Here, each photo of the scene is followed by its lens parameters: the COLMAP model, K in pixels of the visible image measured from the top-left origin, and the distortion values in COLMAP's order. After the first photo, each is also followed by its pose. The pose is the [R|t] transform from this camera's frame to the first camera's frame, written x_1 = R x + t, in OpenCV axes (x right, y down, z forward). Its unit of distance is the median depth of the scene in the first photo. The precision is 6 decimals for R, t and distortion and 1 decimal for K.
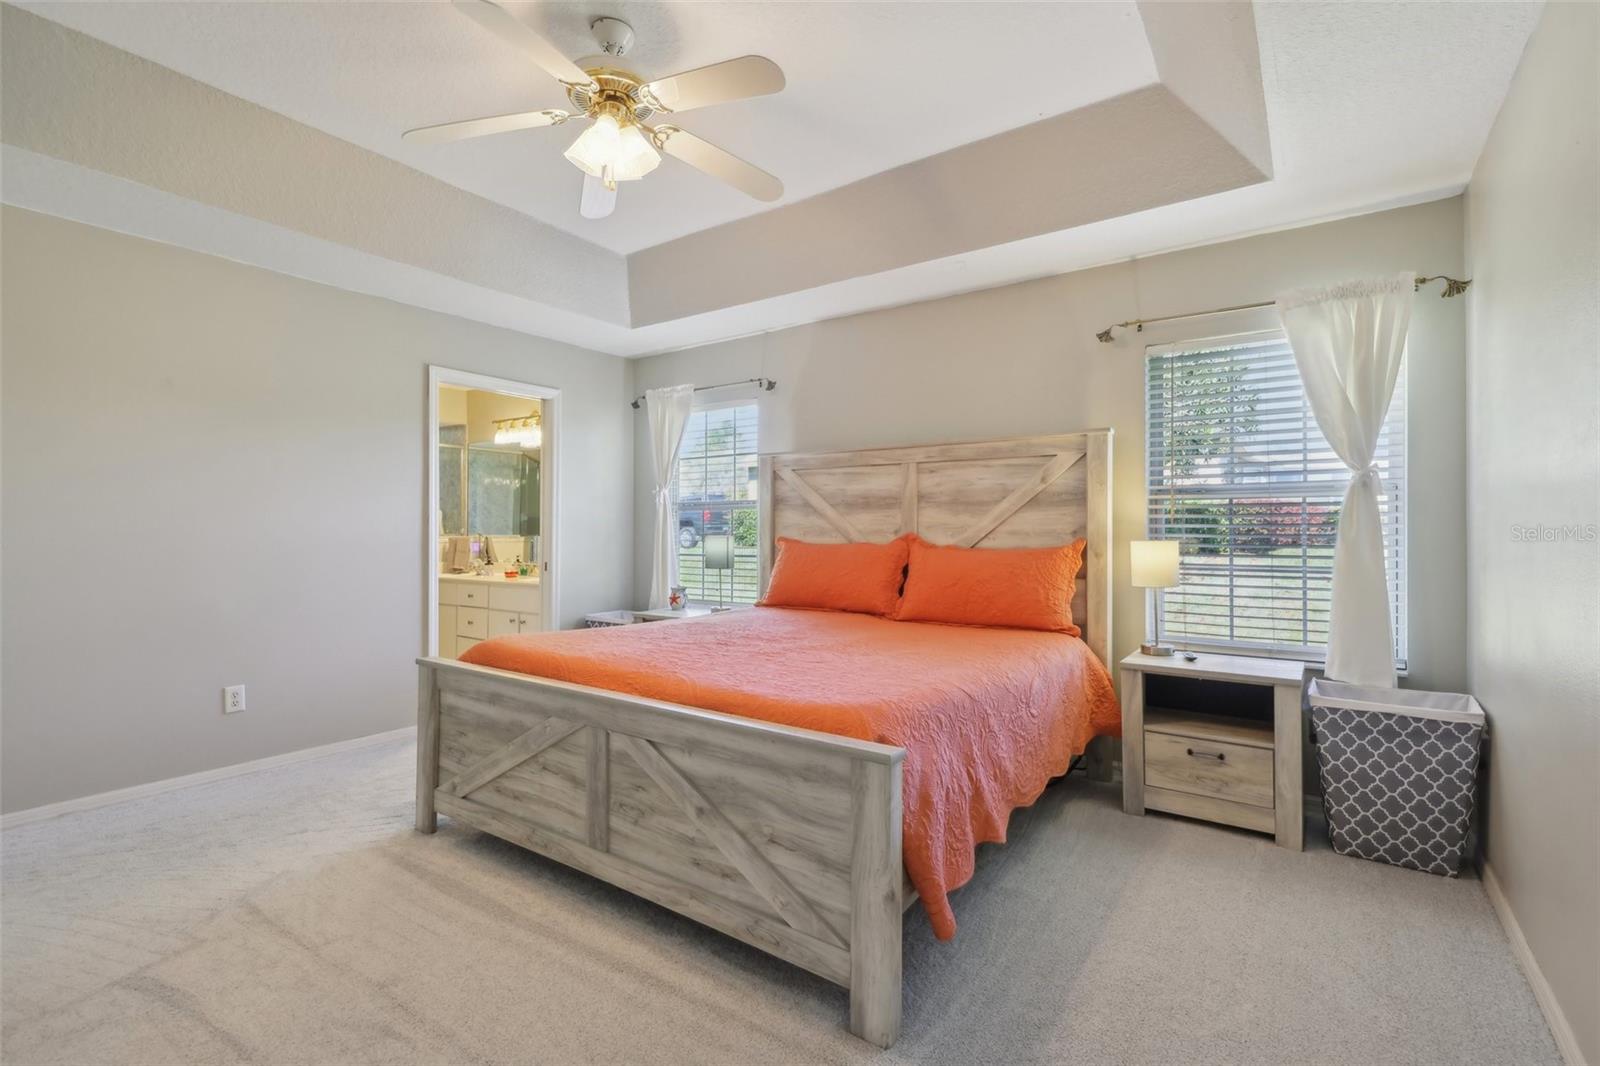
lens RADIAL K [[727.8, 0, 800.0], [0, 727.8, 533.0], [0, 0, 1]] dist [0.012322, -0.000086]
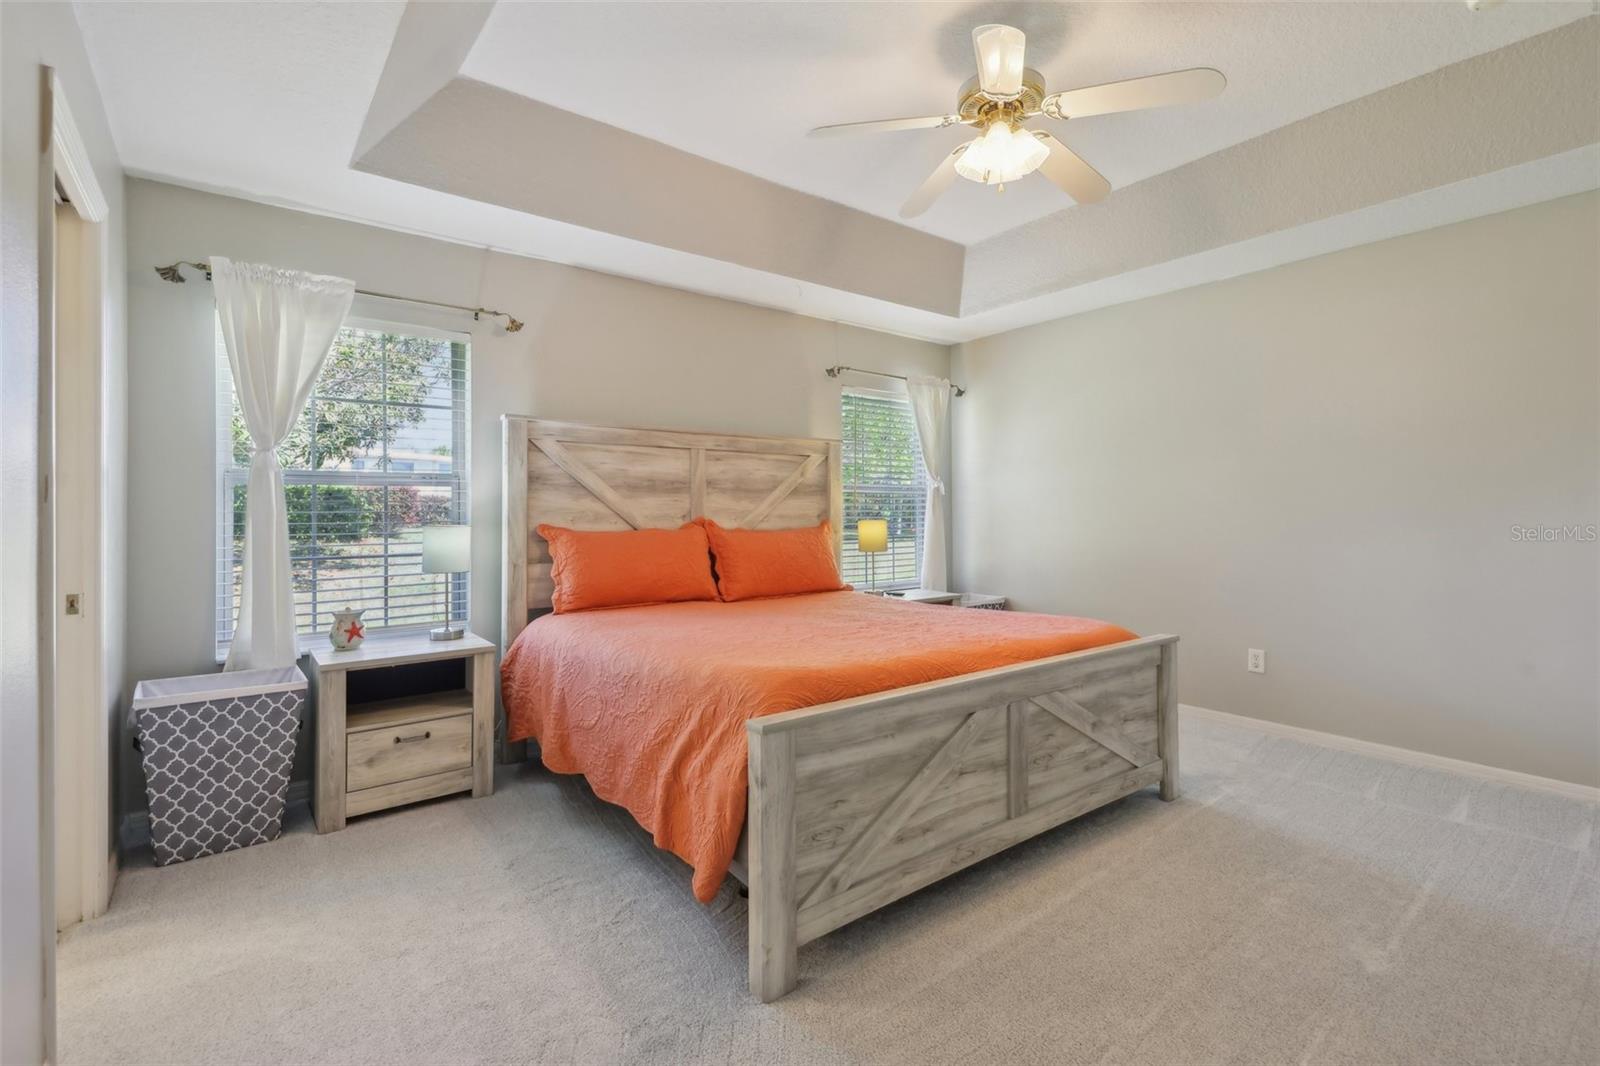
lens RADIAL K [[736.7, 0, 798.1], [0, 736.7, 517.9], [0, 0, 1]] dist [0.010338, -0.000199]
pose [[0.287458, -0.007880, 0.957761, -0.832001], [0.009841, 0.999938, 0.005273, -0.003998], [-0.957743, 0.007910, 0.287518, 0.595929]]
